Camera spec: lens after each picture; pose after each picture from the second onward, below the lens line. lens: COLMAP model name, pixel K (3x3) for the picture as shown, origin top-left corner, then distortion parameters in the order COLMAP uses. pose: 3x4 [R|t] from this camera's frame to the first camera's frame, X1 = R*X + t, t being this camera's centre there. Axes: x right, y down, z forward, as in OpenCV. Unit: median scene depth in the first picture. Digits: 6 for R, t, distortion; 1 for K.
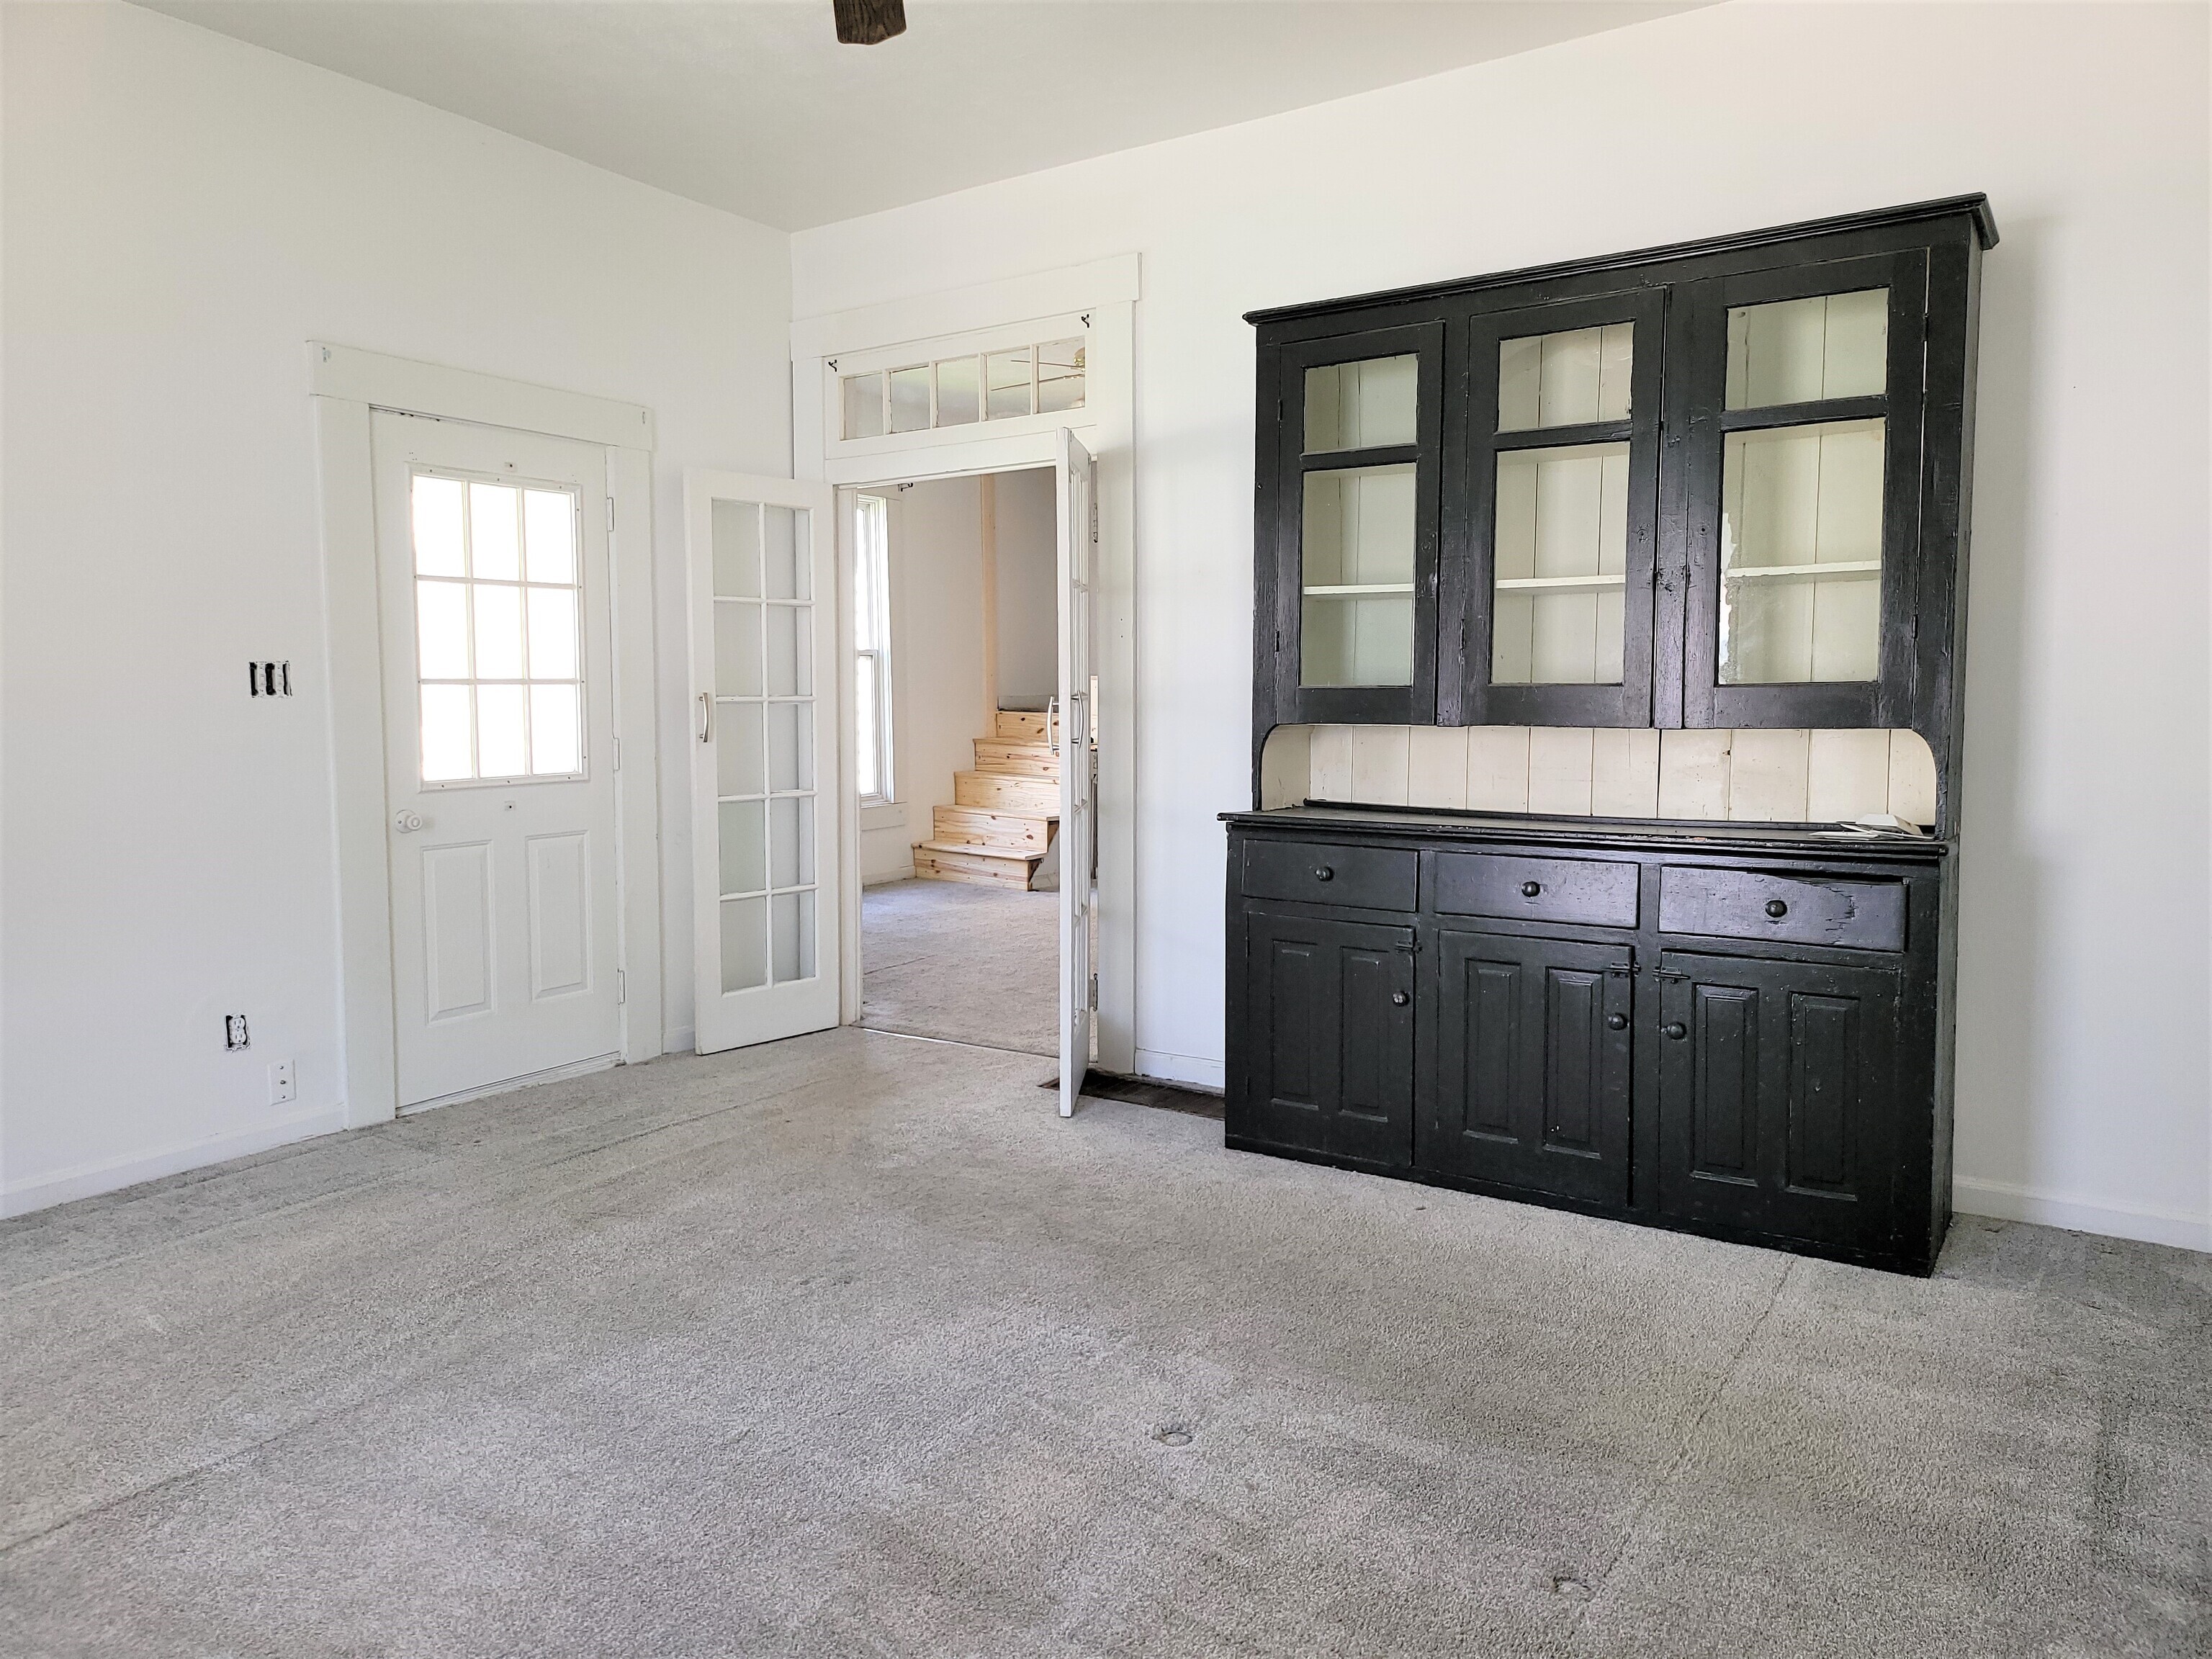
lens RADIAL K [[1516.8, 0, 1108.3], [0, 1516.8, 819.5], [0, 0, 1]] dist [0.060108, -0.029814]
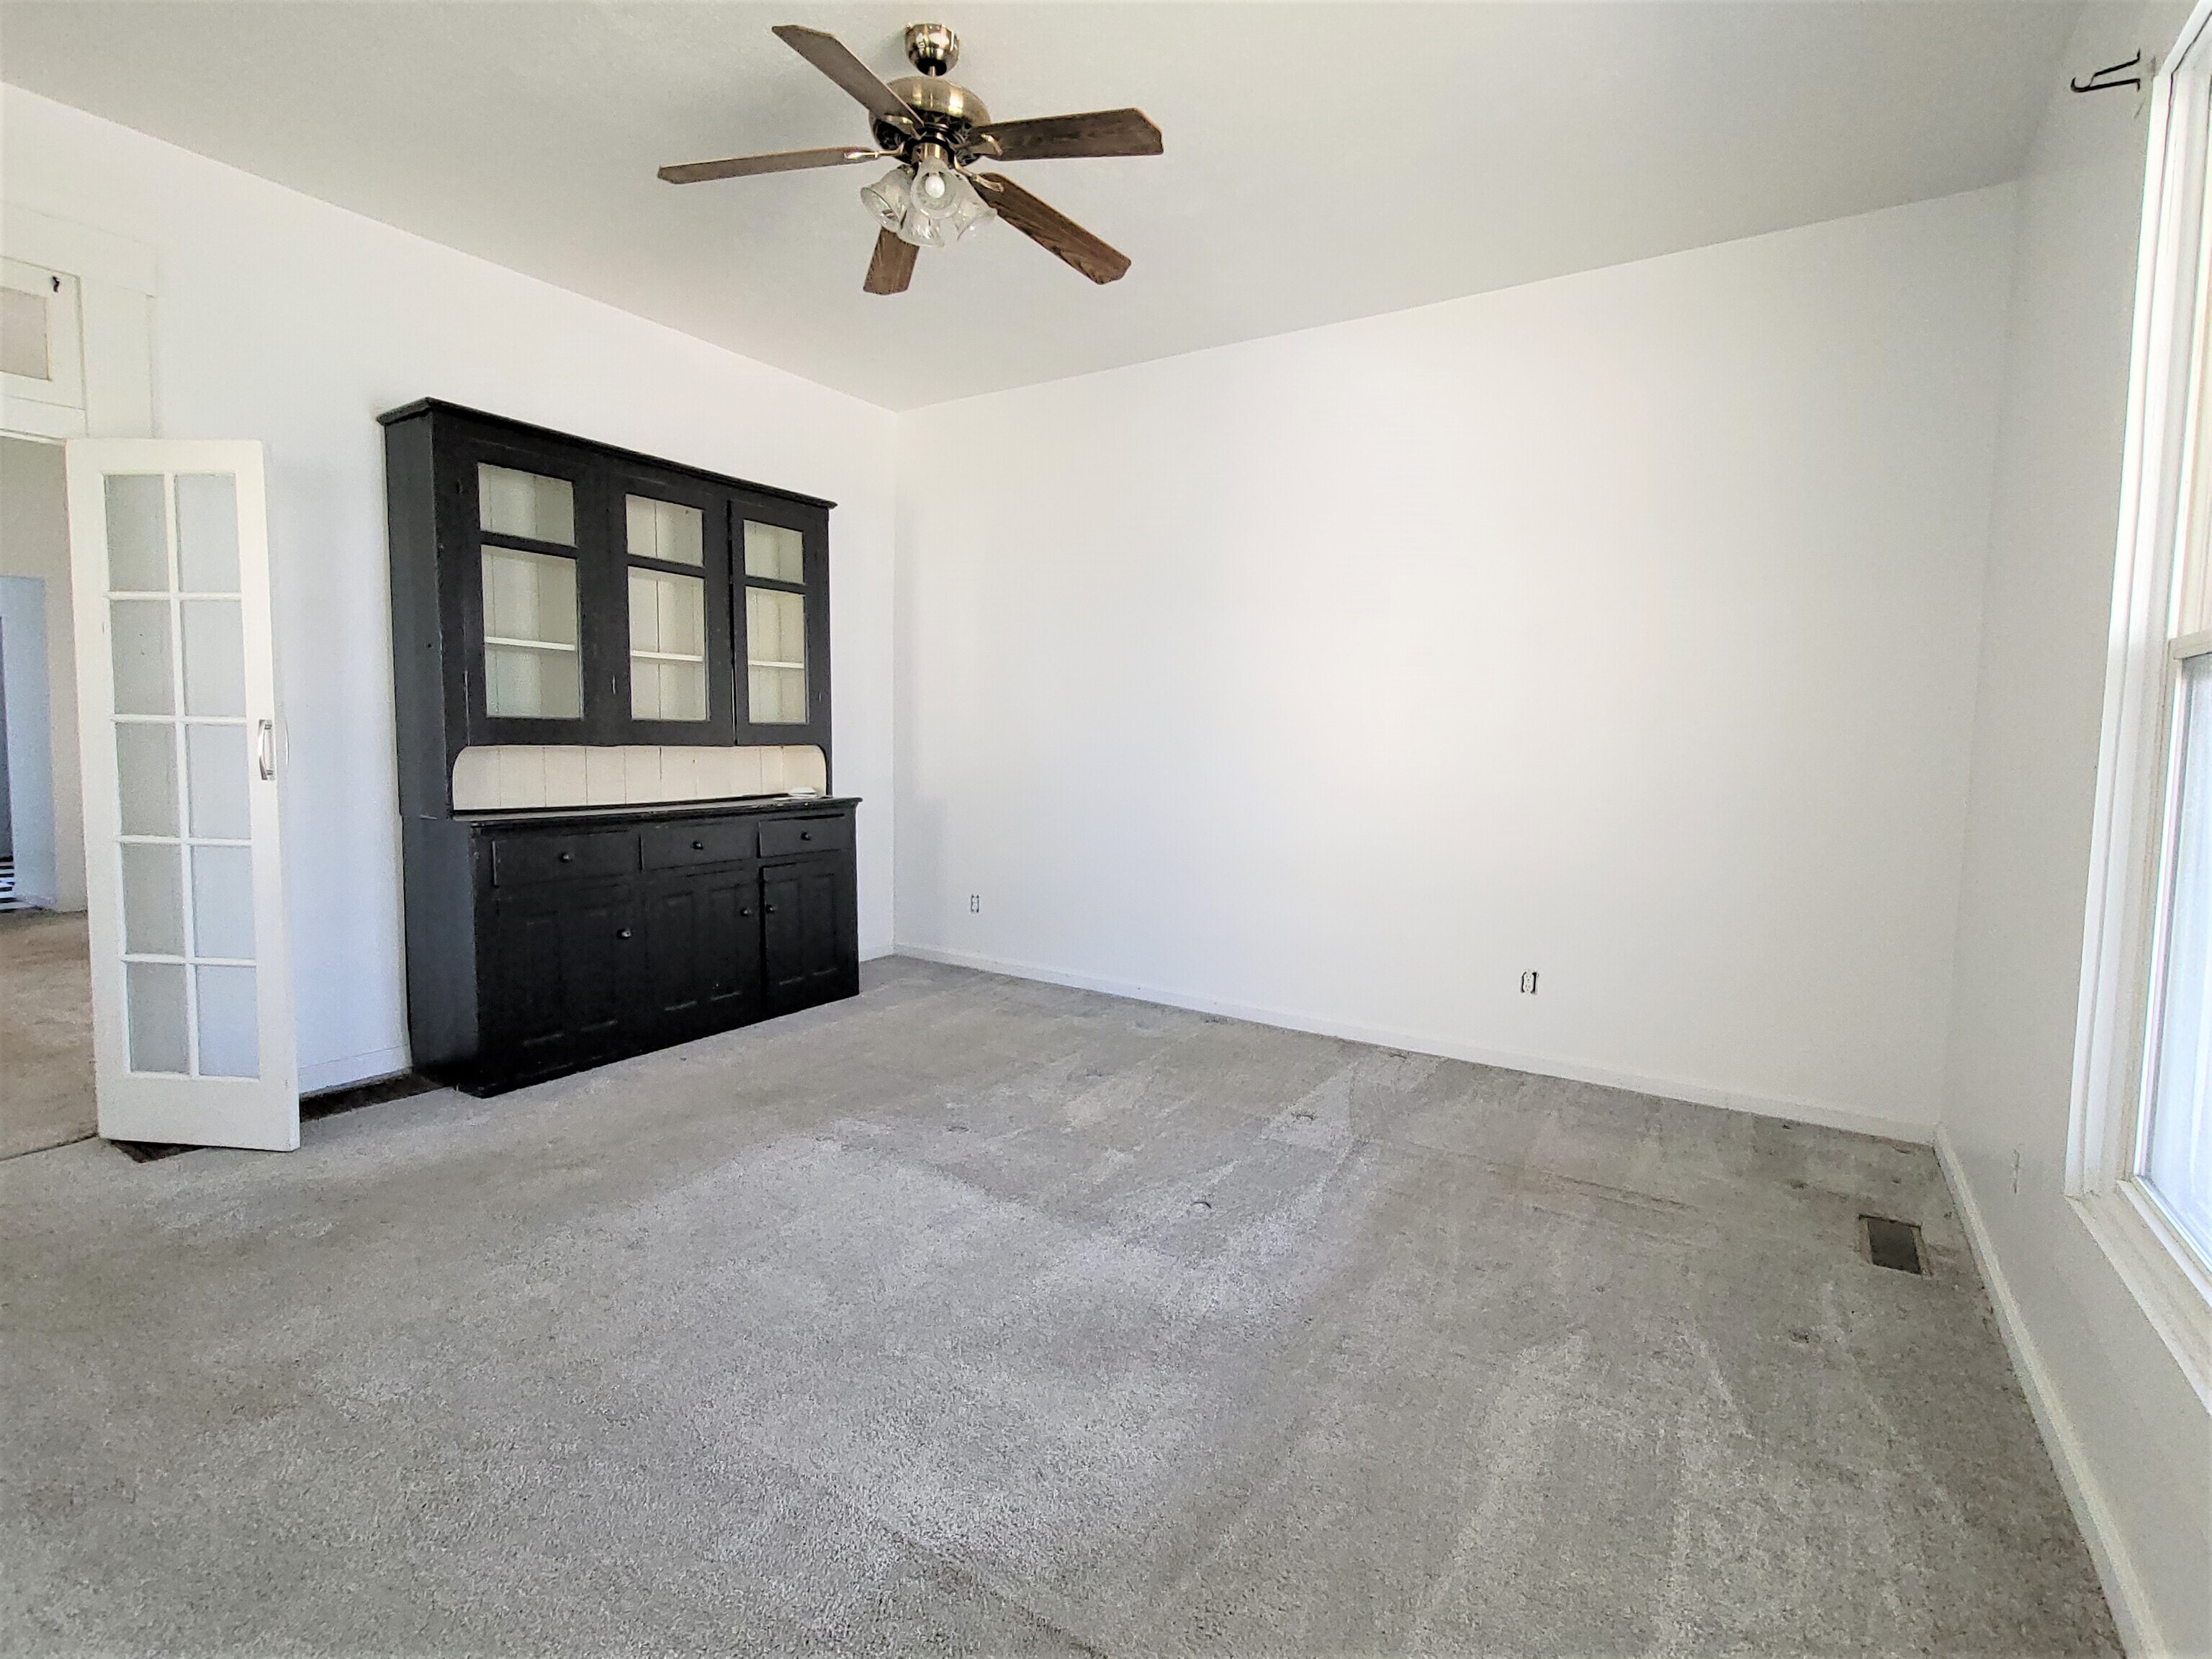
lens RADIAL K [[1046.9, 0, 1108.5], [0, 1046.9, 821.8], [0, 0, 1]] dist [0.012608, -0.002101]
pose [[-0.010709, -0.083925, 0.996414, -0.808713], [0.068568, 0.994064, 0.084464, -0.042541], [-0.997589, 0.069227, -0.004890, 0.540807]]
